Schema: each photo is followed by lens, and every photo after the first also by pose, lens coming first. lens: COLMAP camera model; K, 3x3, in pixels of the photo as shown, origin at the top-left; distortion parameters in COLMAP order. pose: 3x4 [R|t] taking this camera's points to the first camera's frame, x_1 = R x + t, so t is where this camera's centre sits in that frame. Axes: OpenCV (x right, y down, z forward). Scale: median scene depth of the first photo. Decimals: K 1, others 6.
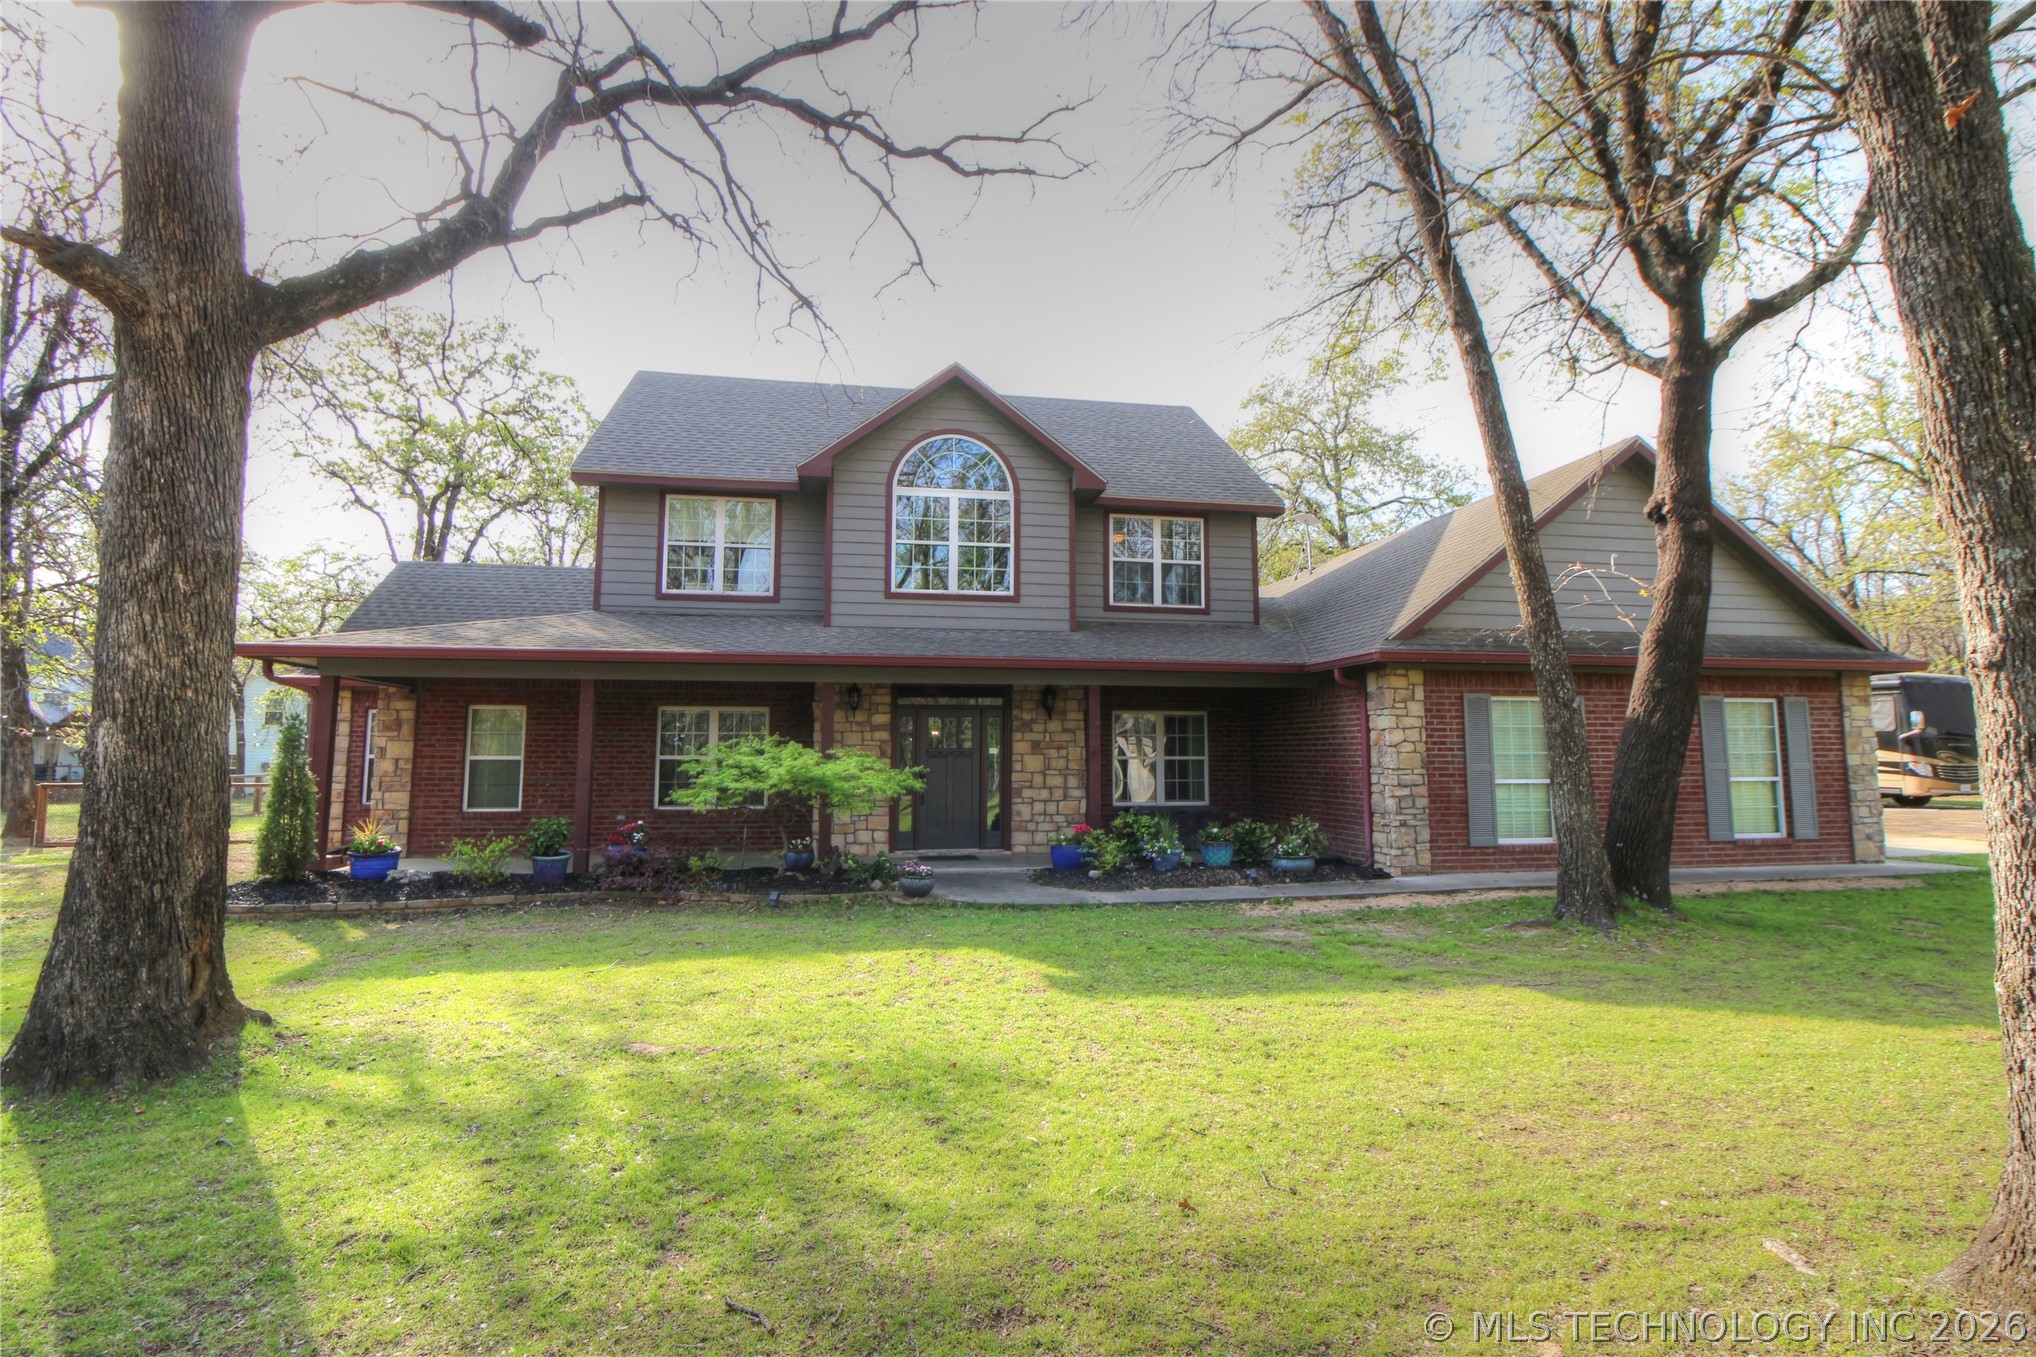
lens RADIAL K [[984.0, 0, 1022.6], [0, 984.0, 673.7], [0, 0, 1]] dist [-0.003121, -0.000640]
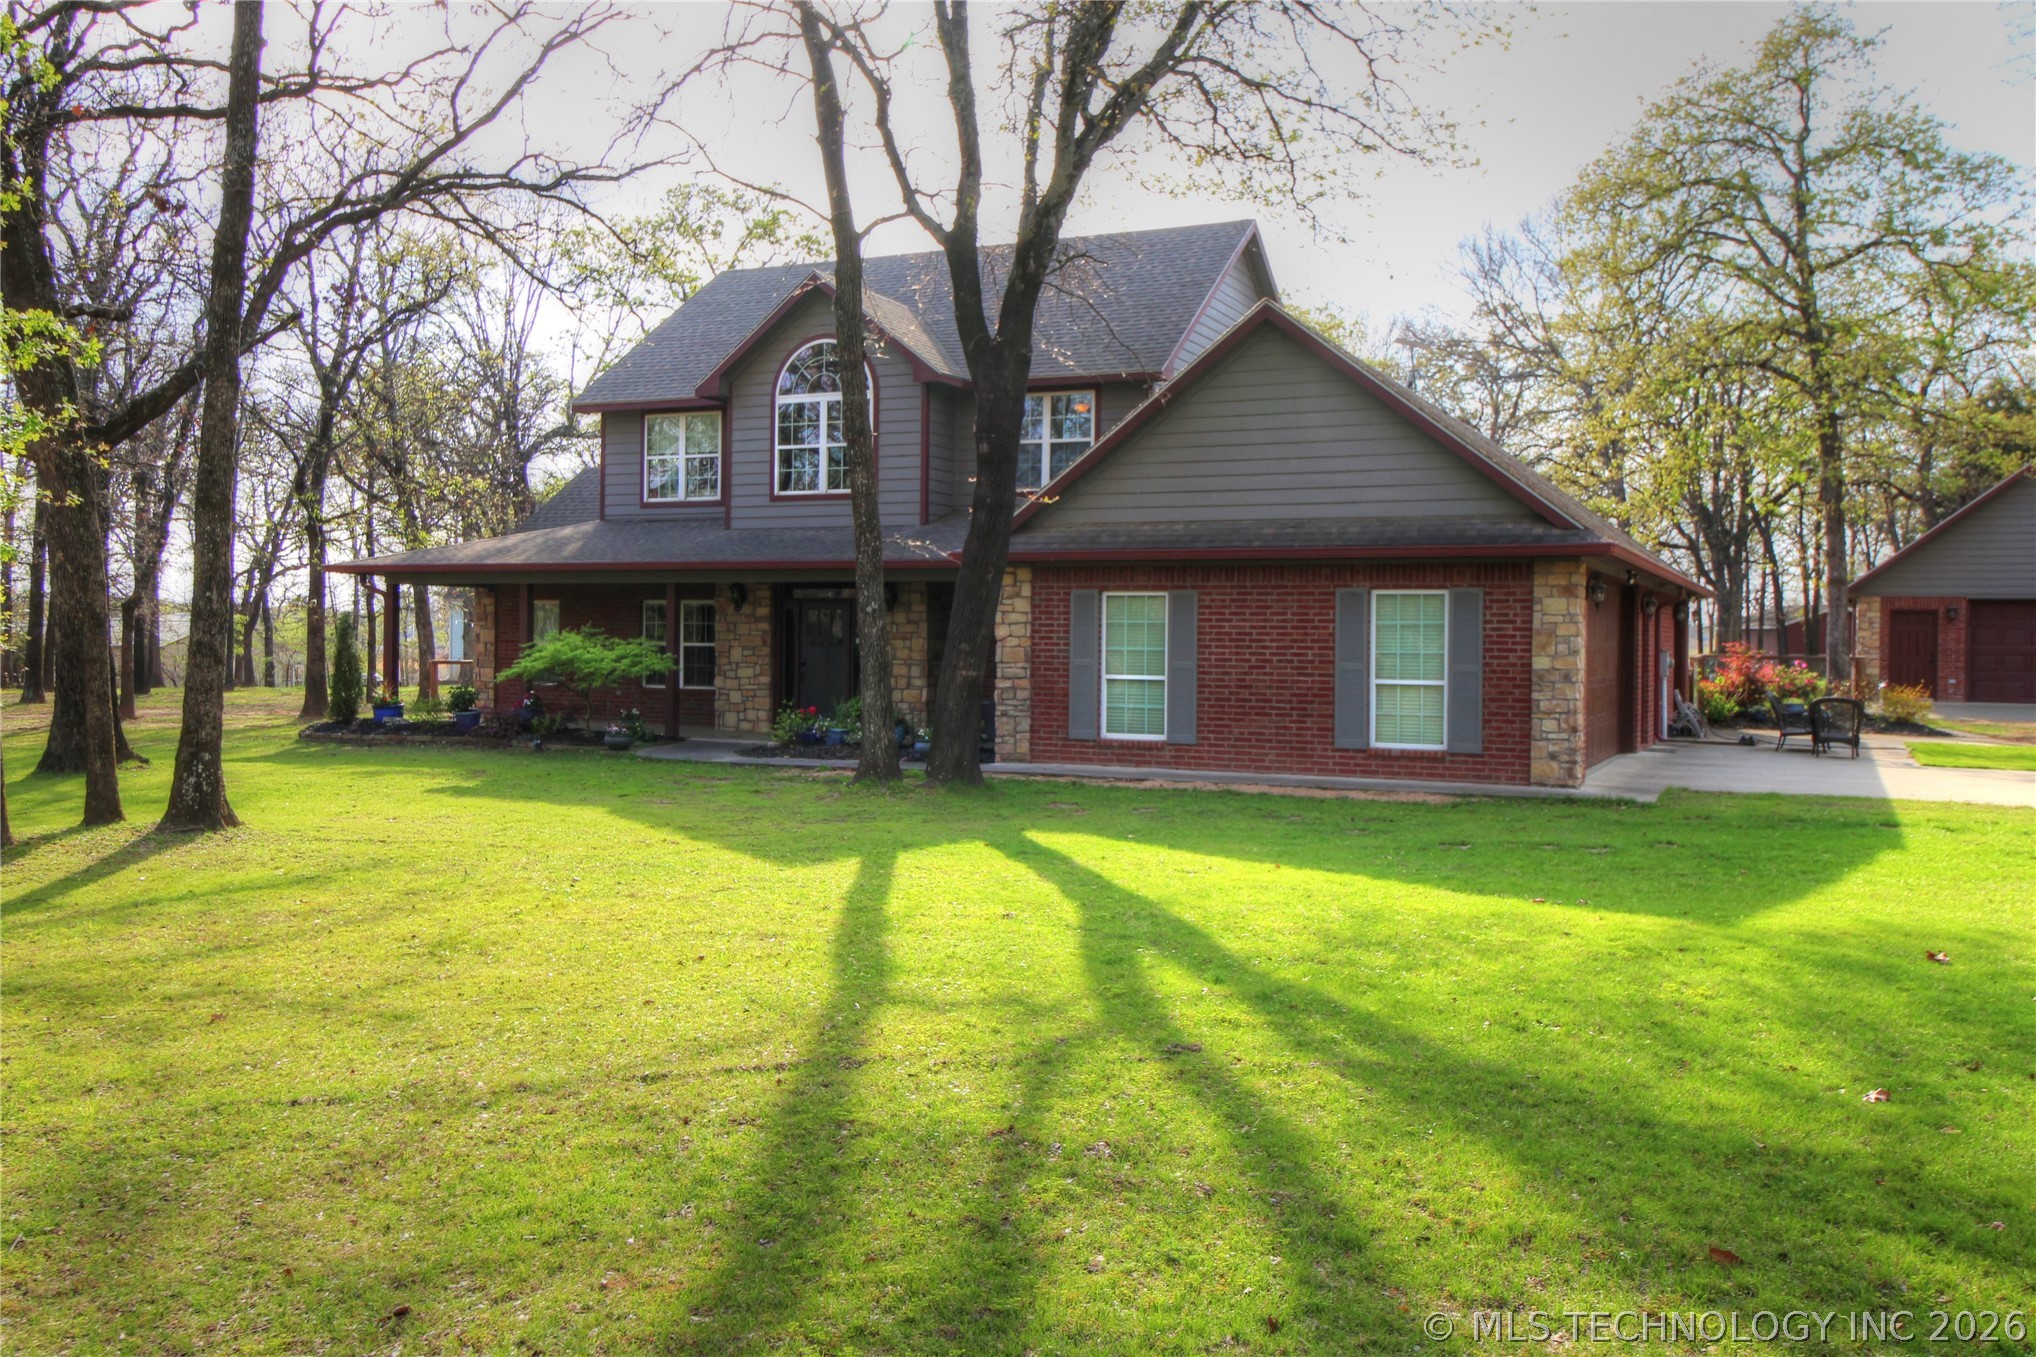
lens RADIAL K [[1663.2, 0, 1028.8], [0, 1663.2, 668.6], [0, 0, 1]] dist [0.046384, 0.002809]
pose [[0.810449, 0.020018, -0.585467, 1.194942], [0.037655, 0.995569, 0.086164, -0.040365], [0.584598, -0.091877, 0.806104, -0.349099]]
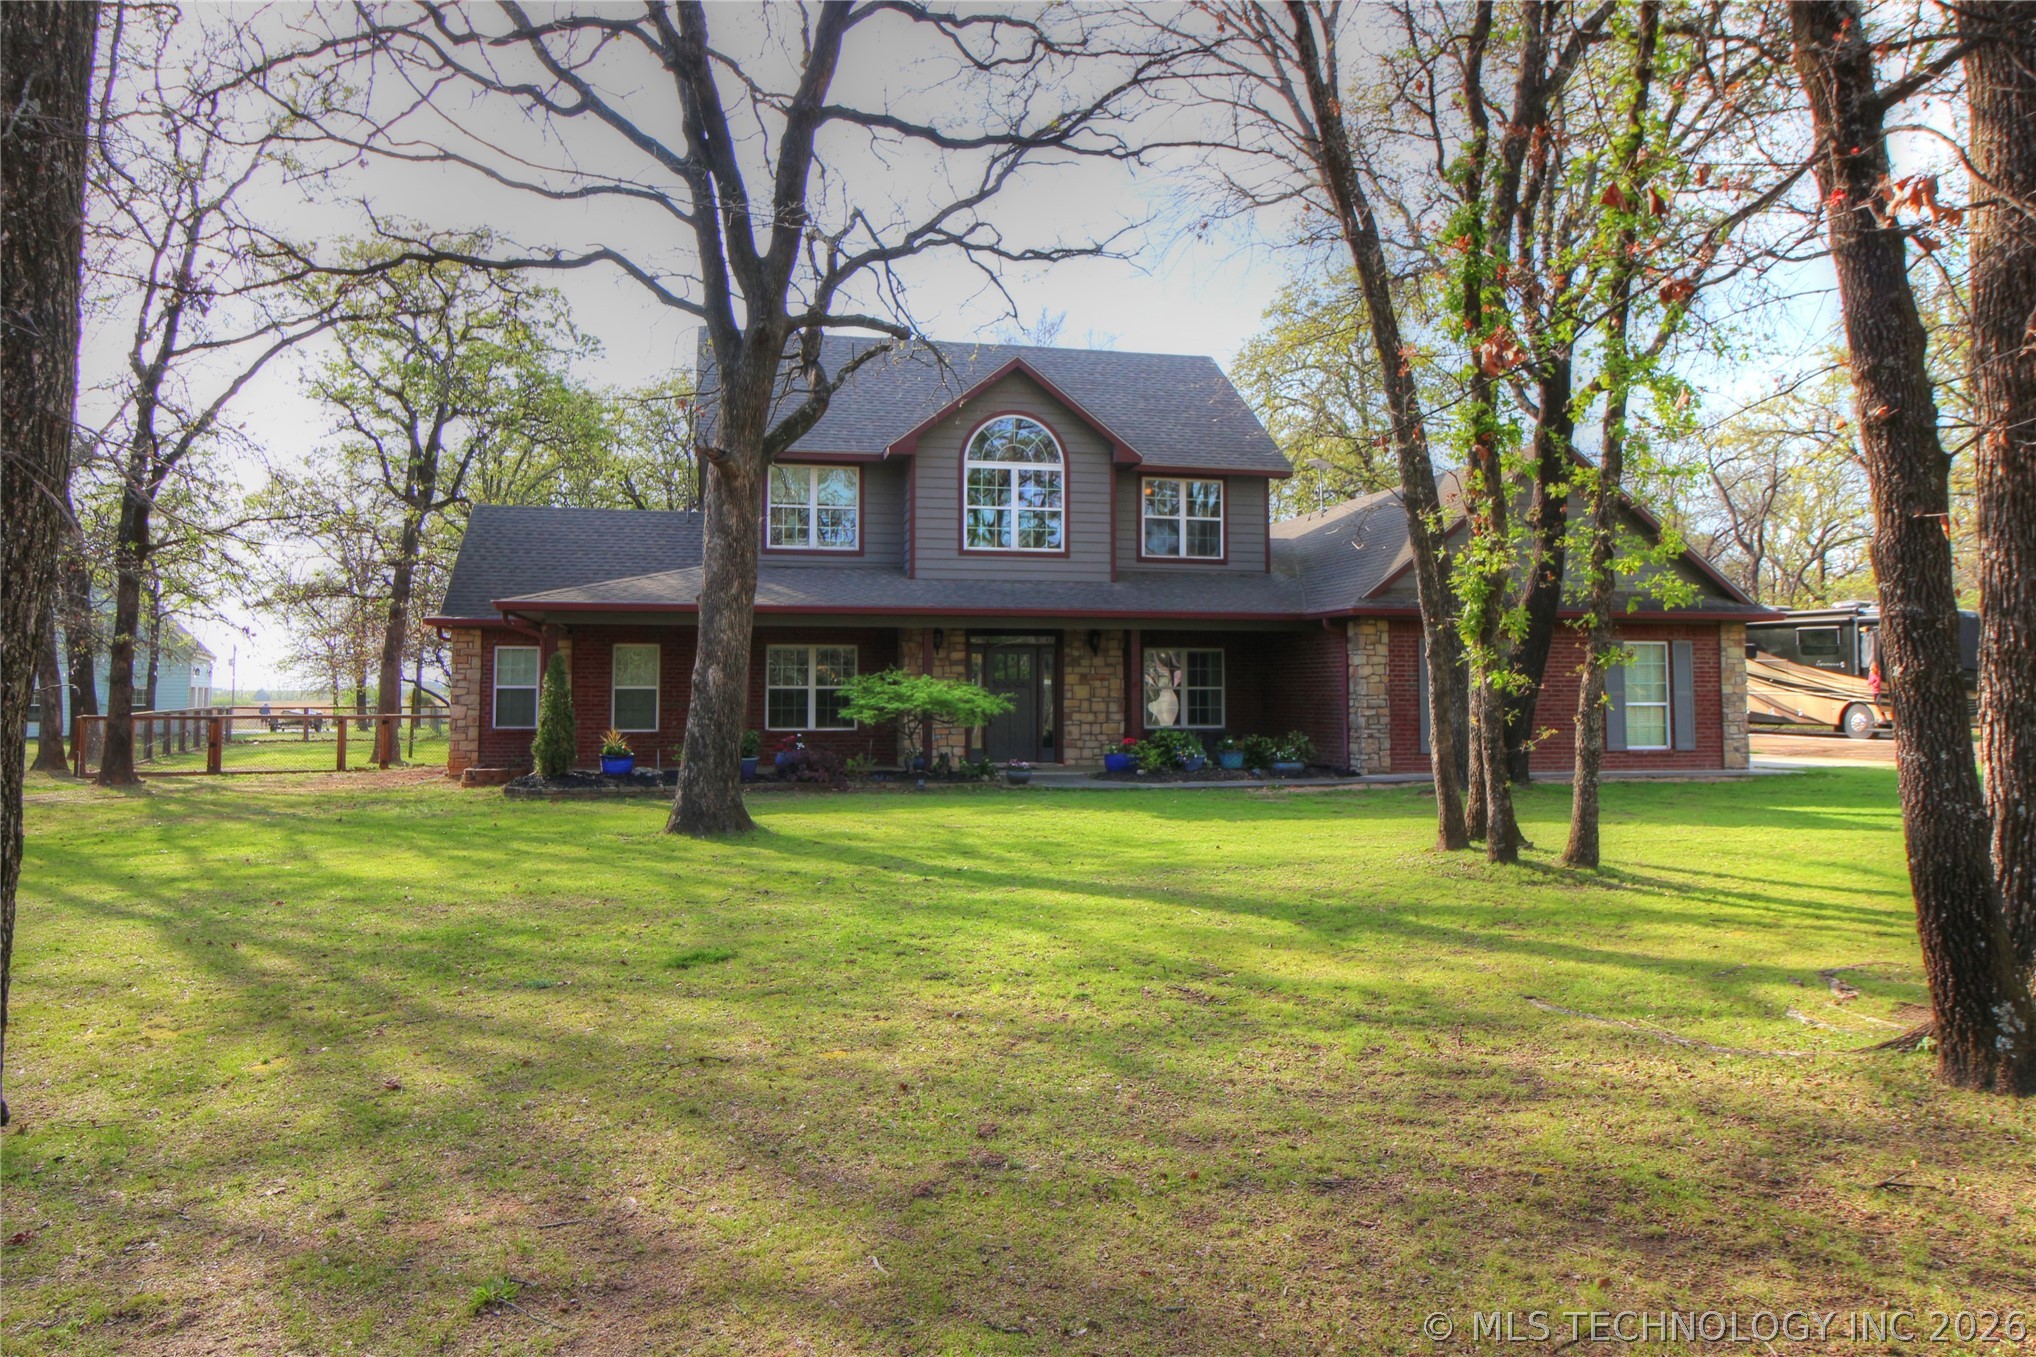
lens RADIAL K [[1393.5, 0, 1012.8], [0, 1393.5, 666.8], [0, 0, 1]] dist [0.024448, 0.001851]
pose [[0.999208, 0.001025, 0.039785, -0.142959], [-0.003544, 0.997989, 0.063289, -0.048915], [-0.039640, -0.063380, 0.997202, -0.711260]]
